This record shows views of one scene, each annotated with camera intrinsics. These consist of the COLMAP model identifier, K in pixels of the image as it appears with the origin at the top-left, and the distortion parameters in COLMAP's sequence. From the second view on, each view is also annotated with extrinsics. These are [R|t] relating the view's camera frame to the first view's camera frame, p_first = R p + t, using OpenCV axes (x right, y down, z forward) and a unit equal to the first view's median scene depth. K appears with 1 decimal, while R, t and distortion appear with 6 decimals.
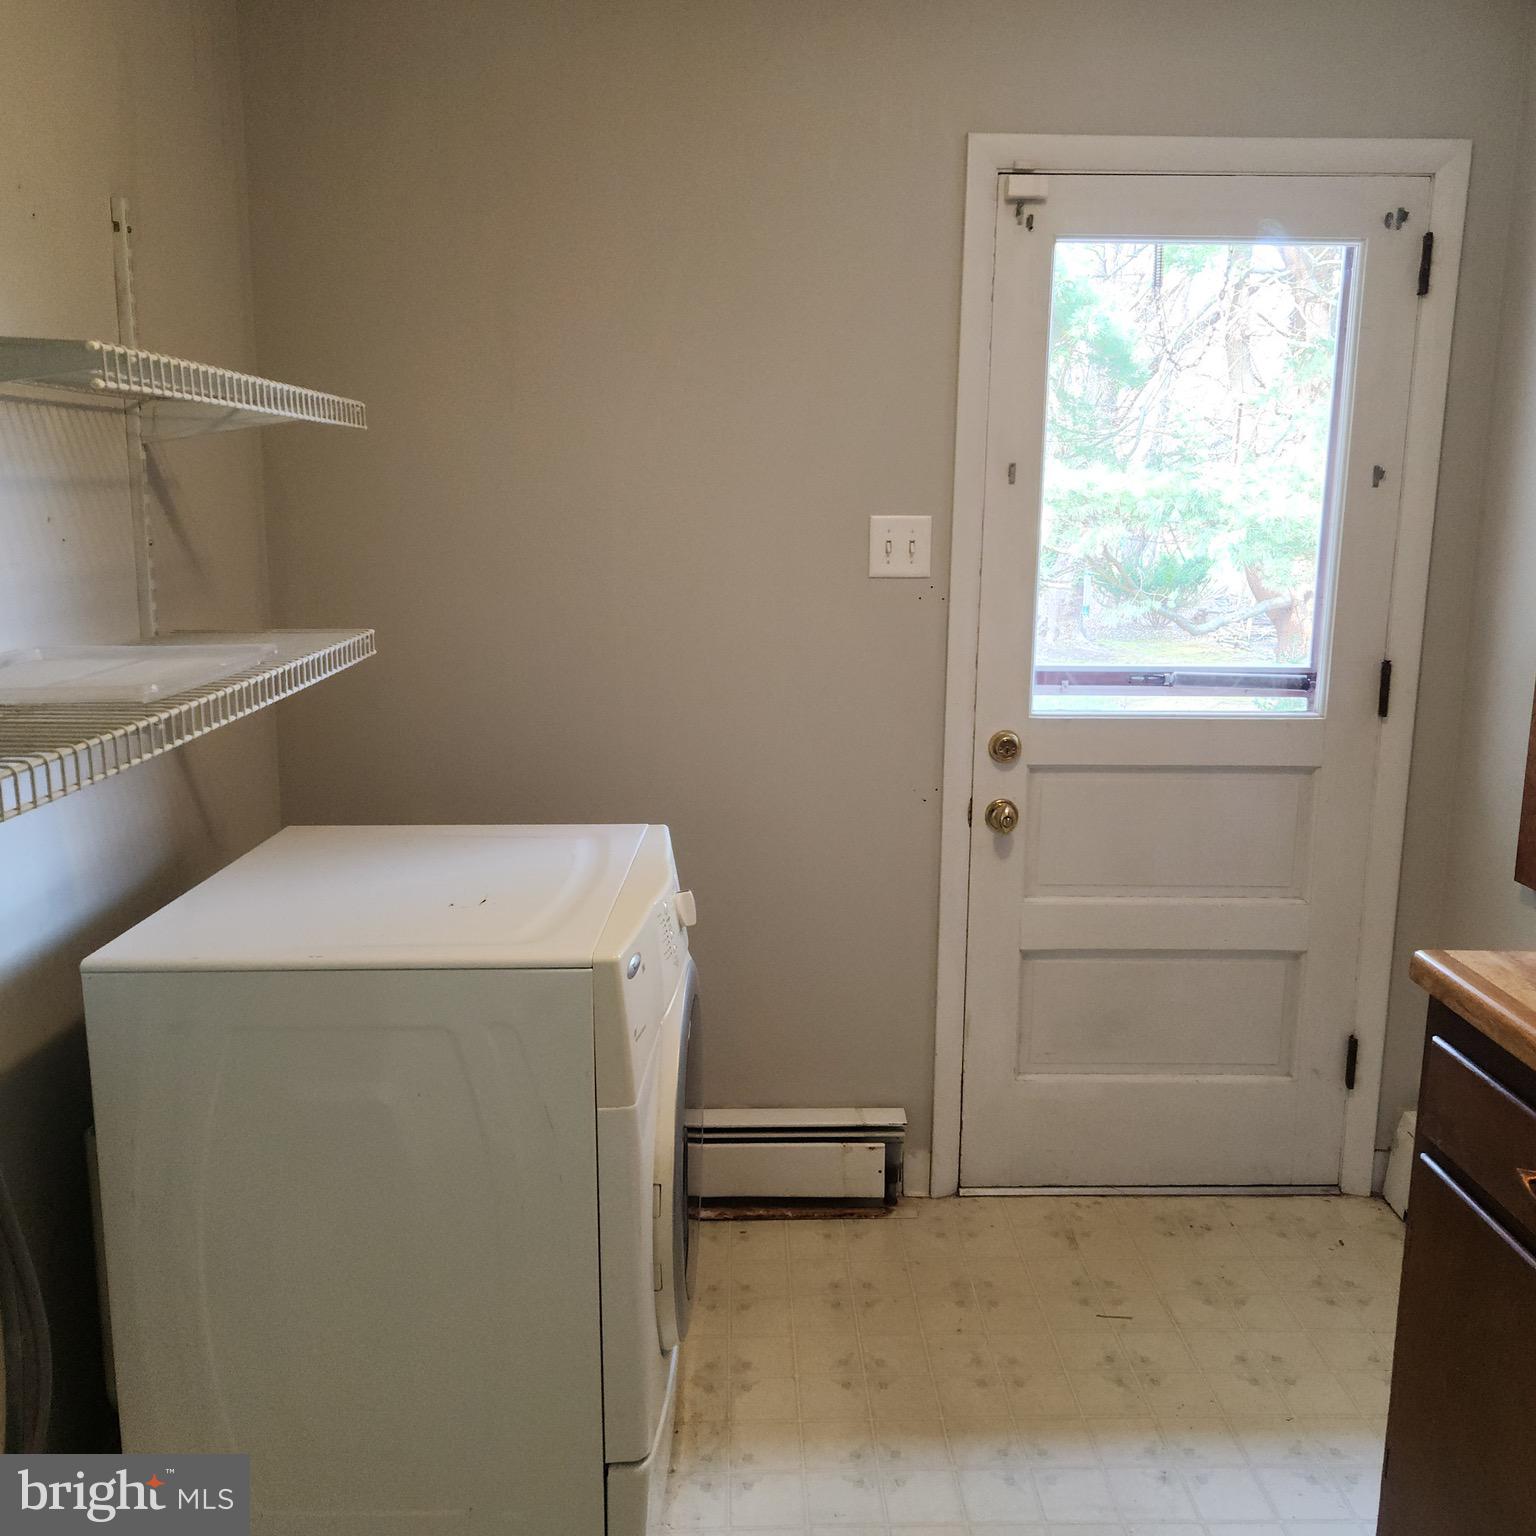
lens RADIAL K [[1361.7, 0, 764.6], [0, 1361.7, 753.7], [0, 0, 1]] dist [0.087597, -0.091156]
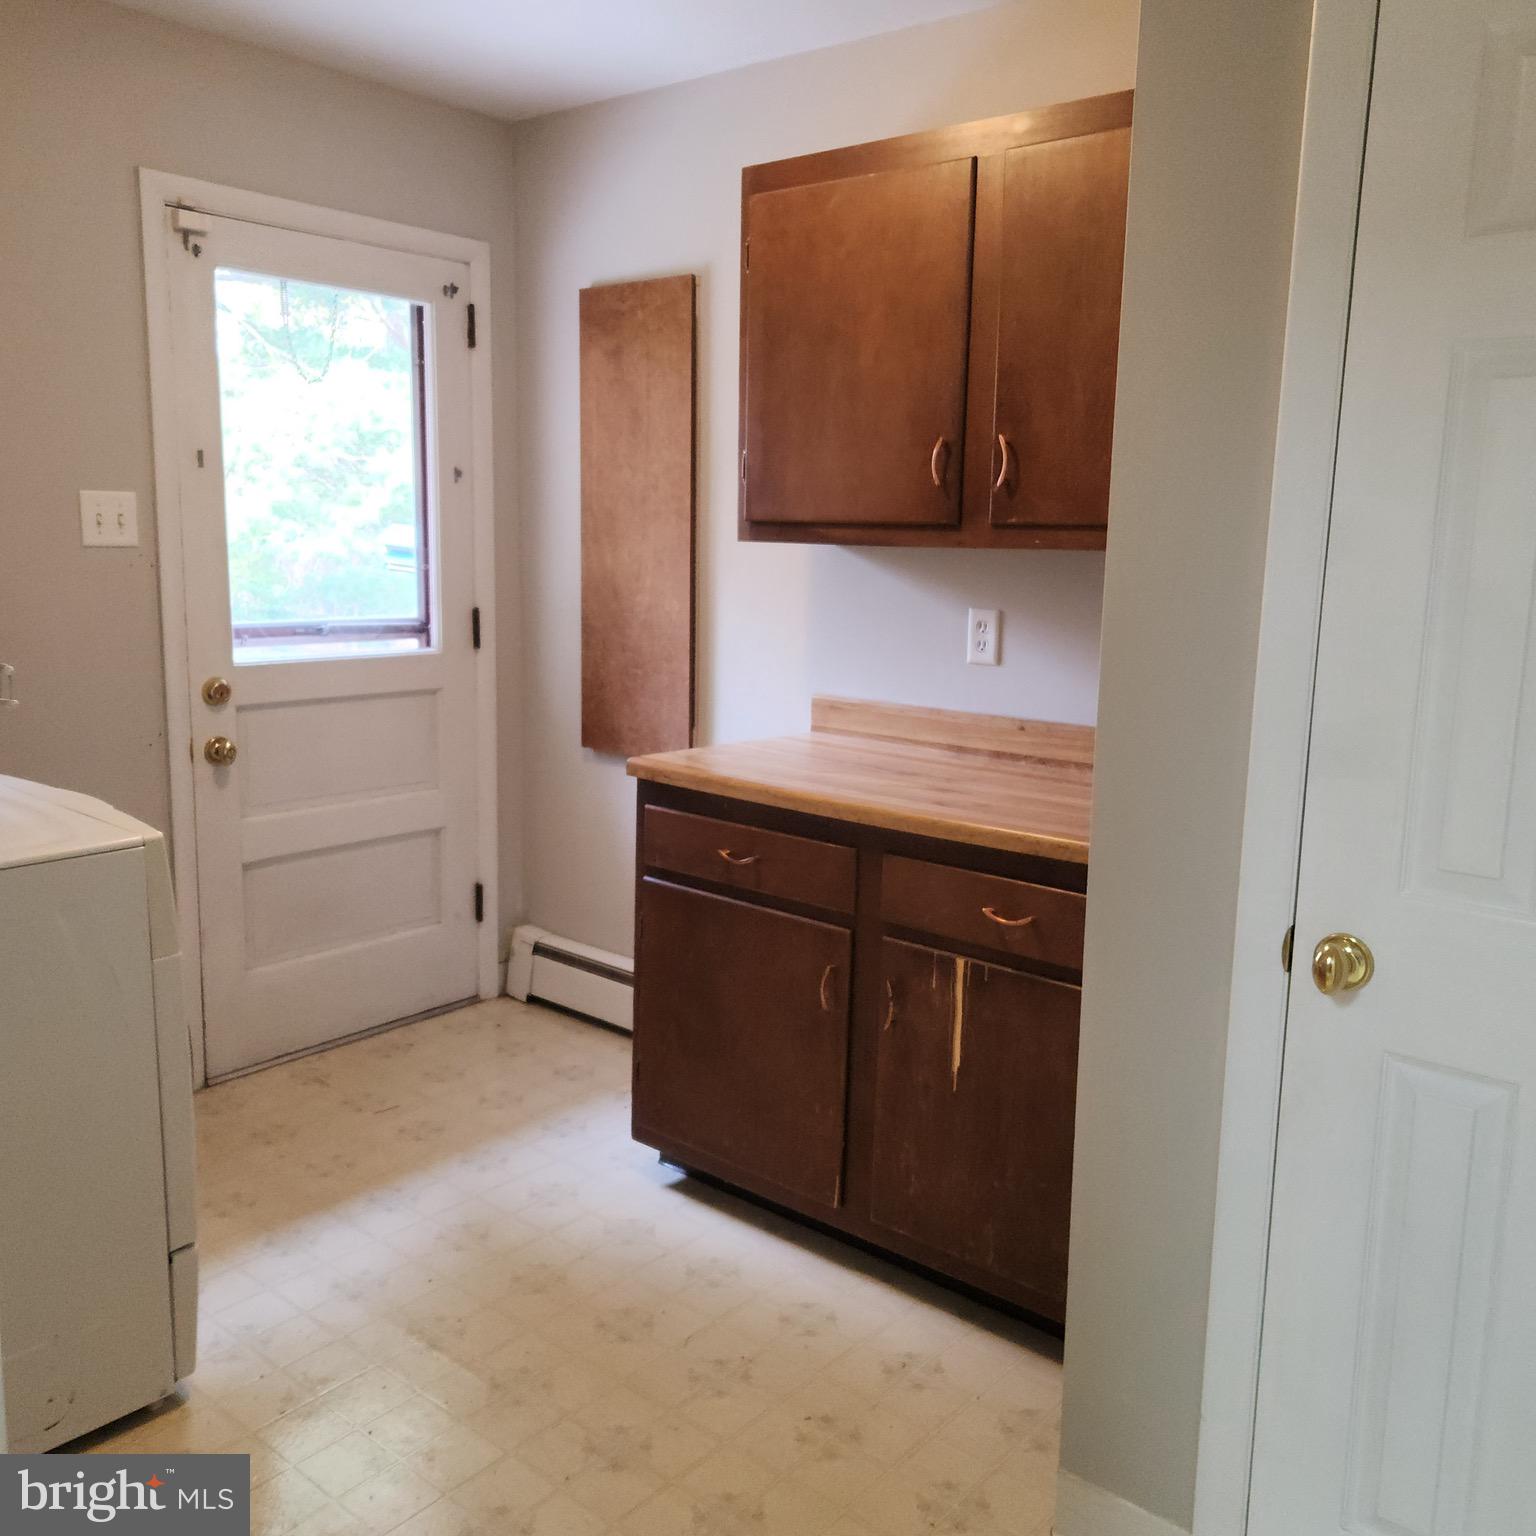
lens RADIAL K [[1361.7, 0, 773.0], [0, 1361.7, 766.6], [0, 0, 1]] dist [0.087597, -0.091156]
pose [[0.677723, -0.123992, 0.724788, -0.373476], [0.116777, 0.991320, 0.060395, 0.043695], [-0.725986, 0.043707, 0.686319, -0.164392]]
